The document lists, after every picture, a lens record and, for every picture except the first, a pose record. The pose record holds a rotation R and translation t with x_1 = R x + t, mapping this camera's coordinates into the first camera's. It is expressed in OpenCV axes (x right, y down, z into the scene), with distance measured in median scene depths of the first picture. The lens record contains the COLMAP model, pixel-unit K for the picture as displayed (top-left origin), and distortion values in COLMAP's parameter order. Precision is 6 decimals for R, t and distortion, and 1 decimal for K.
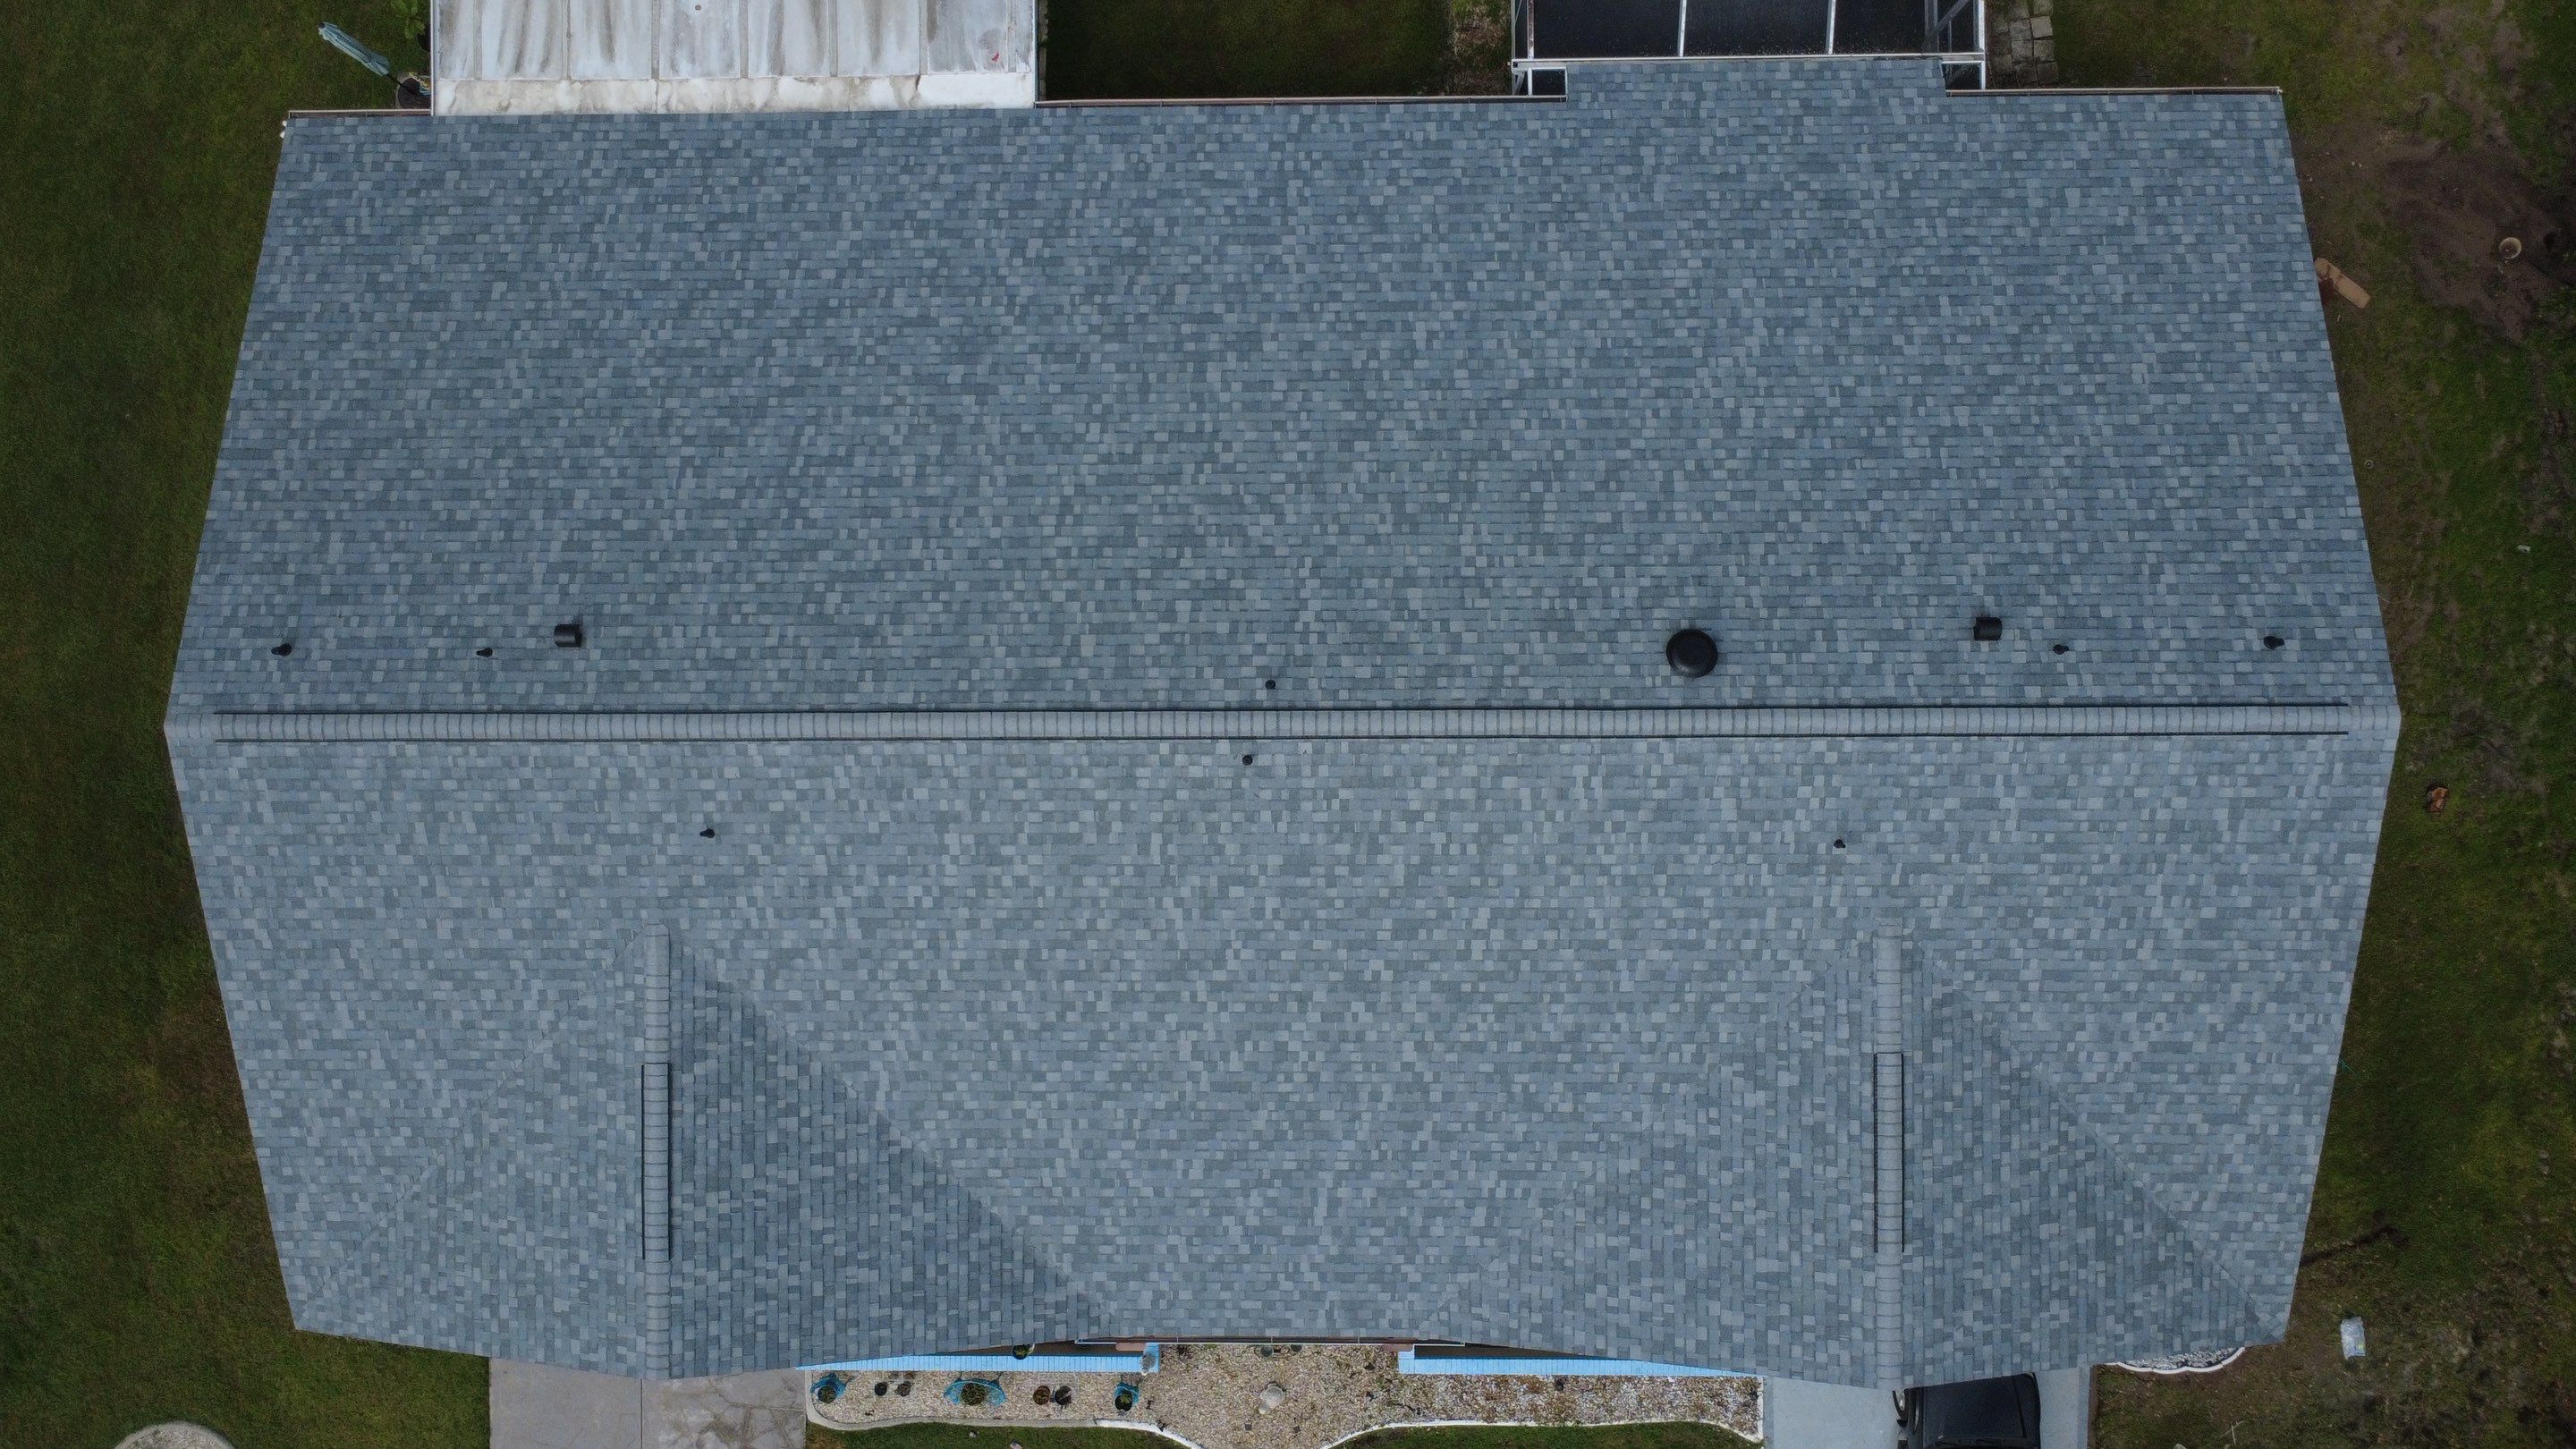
lens RADIAL K [[1870.9, 0, 1283.7], [0, 1870.9, 723.6], [0, 0, 1]] dist [-0.001121, 0.003115]
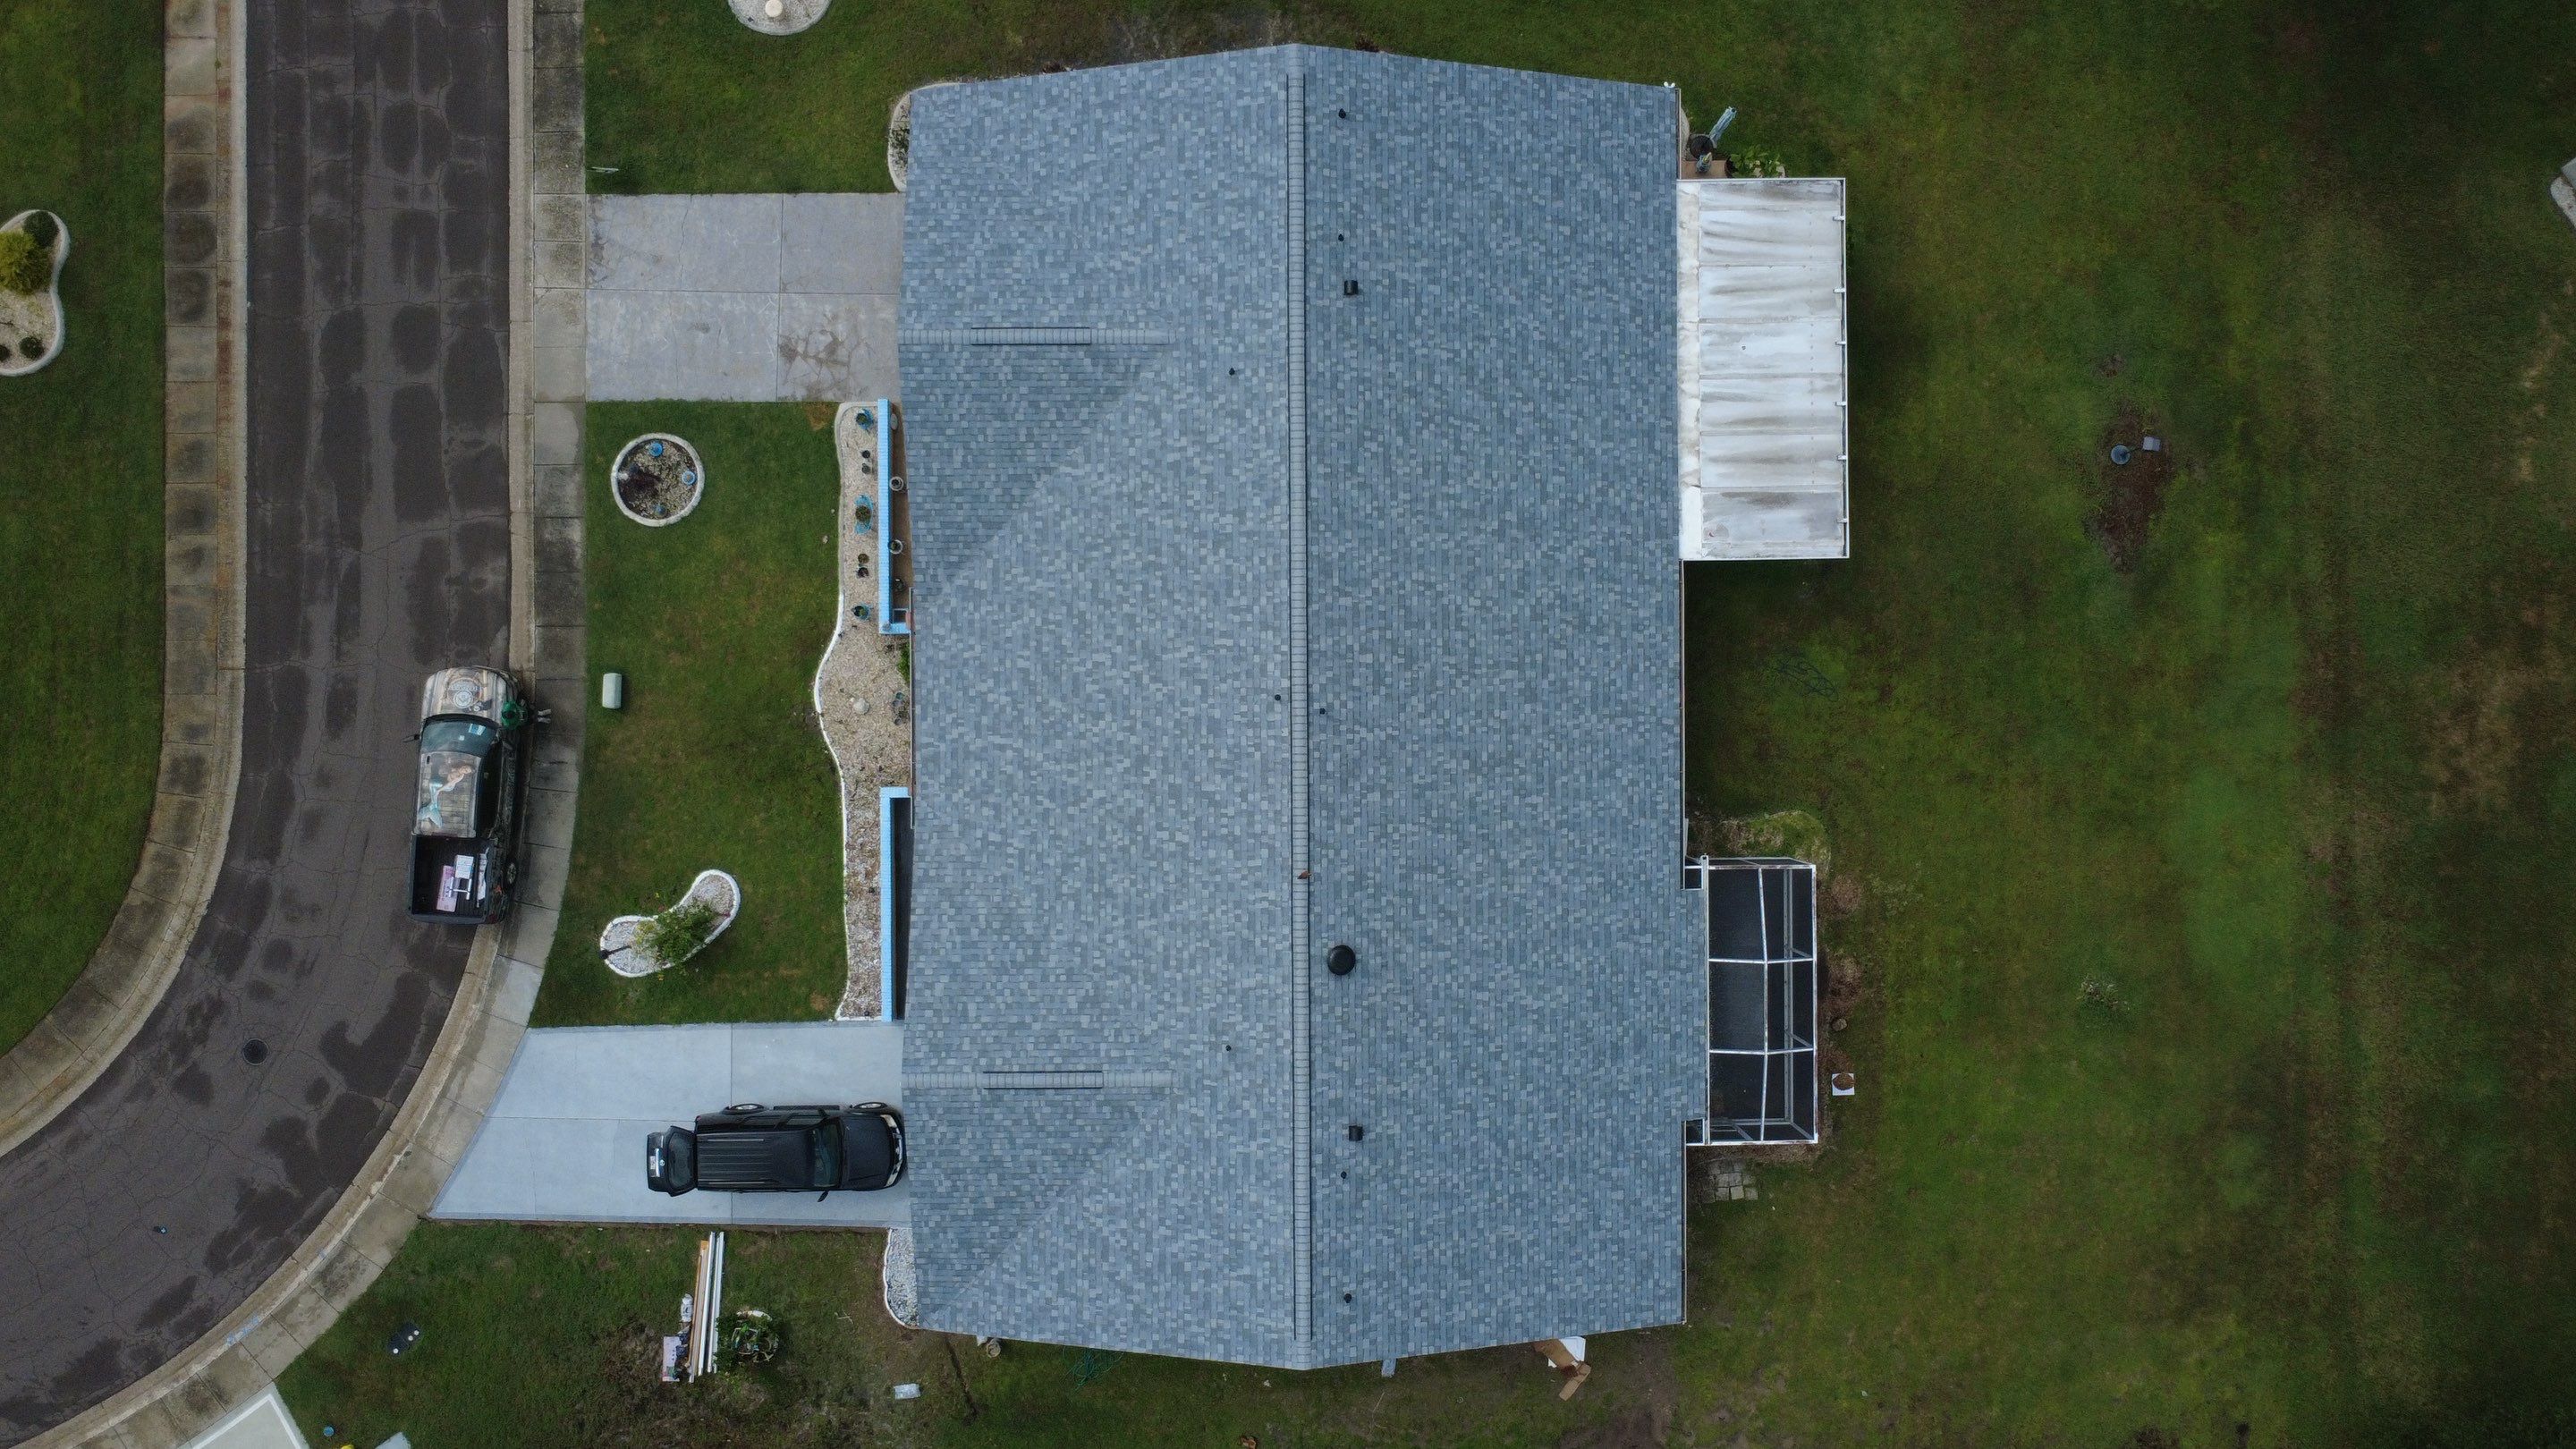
lens RADIAL K [[1870.9, 0, 1280.1], [0, 1870.9, 720.0], [0, 0, 1]] dist [-0.001121, 0.003115]
pose [[0.001801, 0.999559, 0.029634, -0.046727], [-0.999950, 0.002093, -0.009818, 0.032163], [-0.009875, -0.029615, 0.999513, -0.650464]]
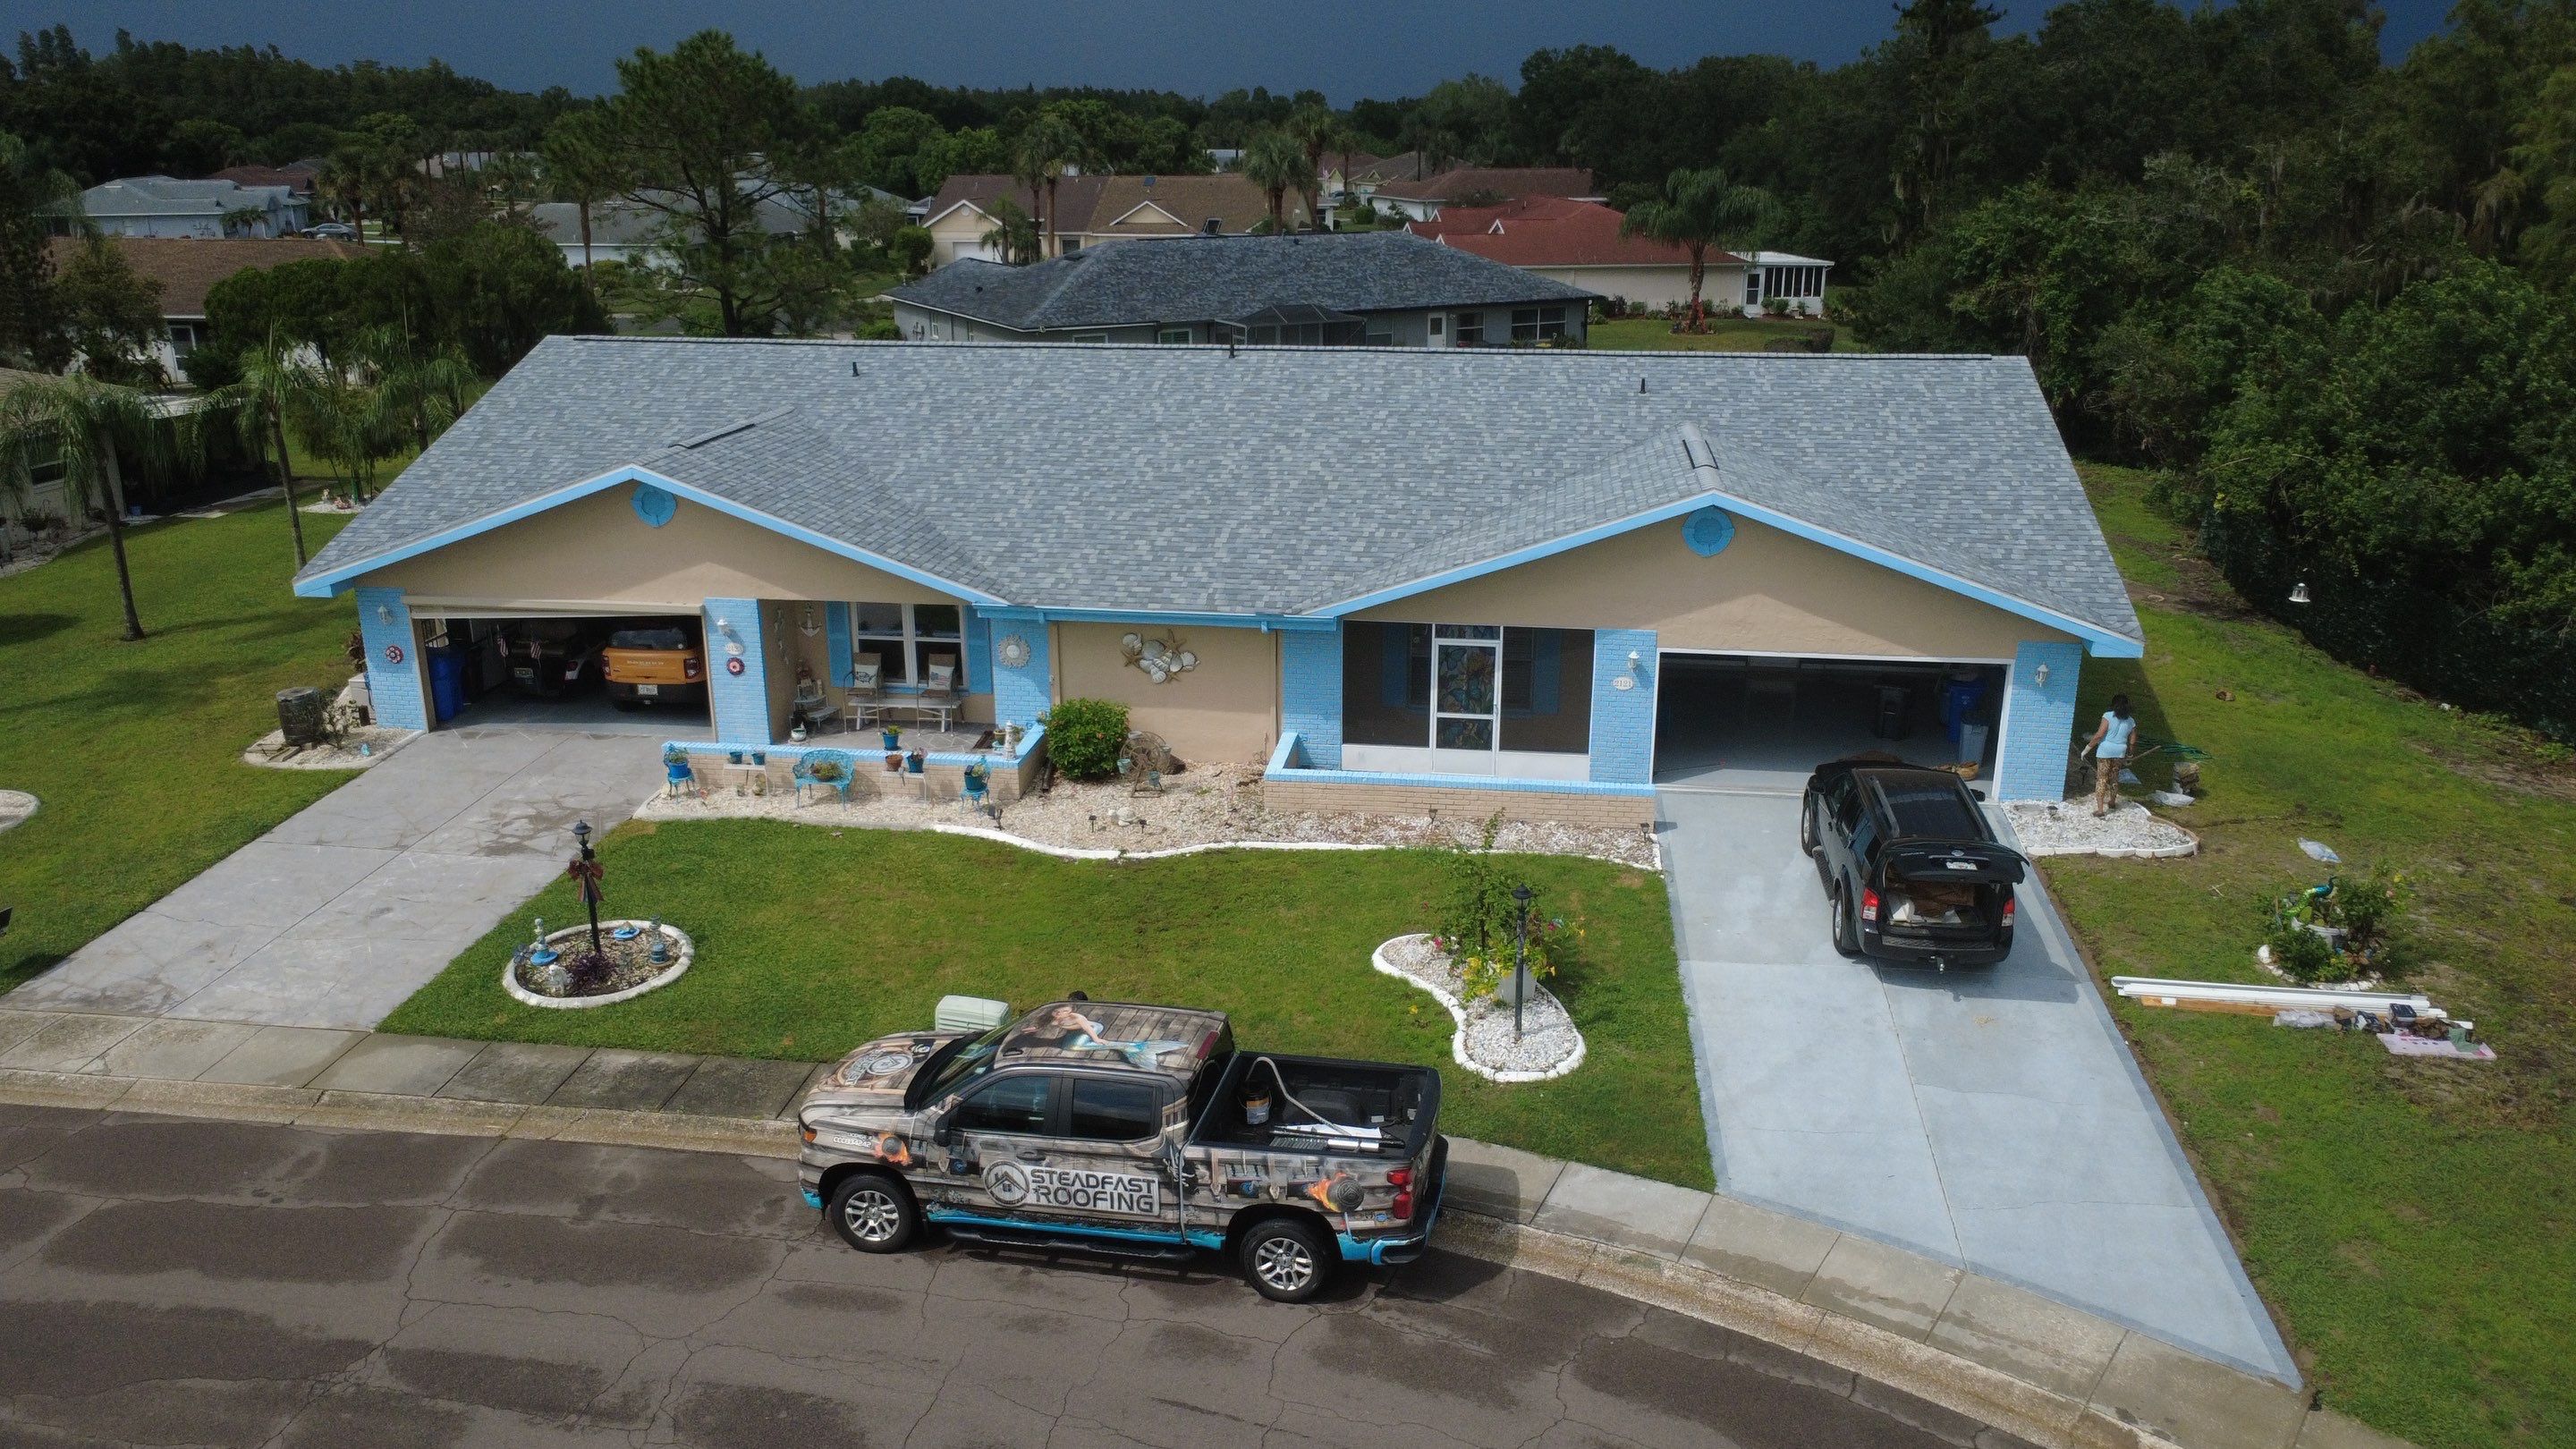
lens RADIAL K [[1870.9, 0, 1282.2], [0, 1870.9, 727.6], [0, 0, 1]] dist [-0.001121, 0.003115]
pose [[0.988836, 0.070678, -0.131181, 0.223037], [-0.146505, 0.300398, -0.942495, 1.421469], [-0.027208, 0.951192, 0.307399, 0.786481]]
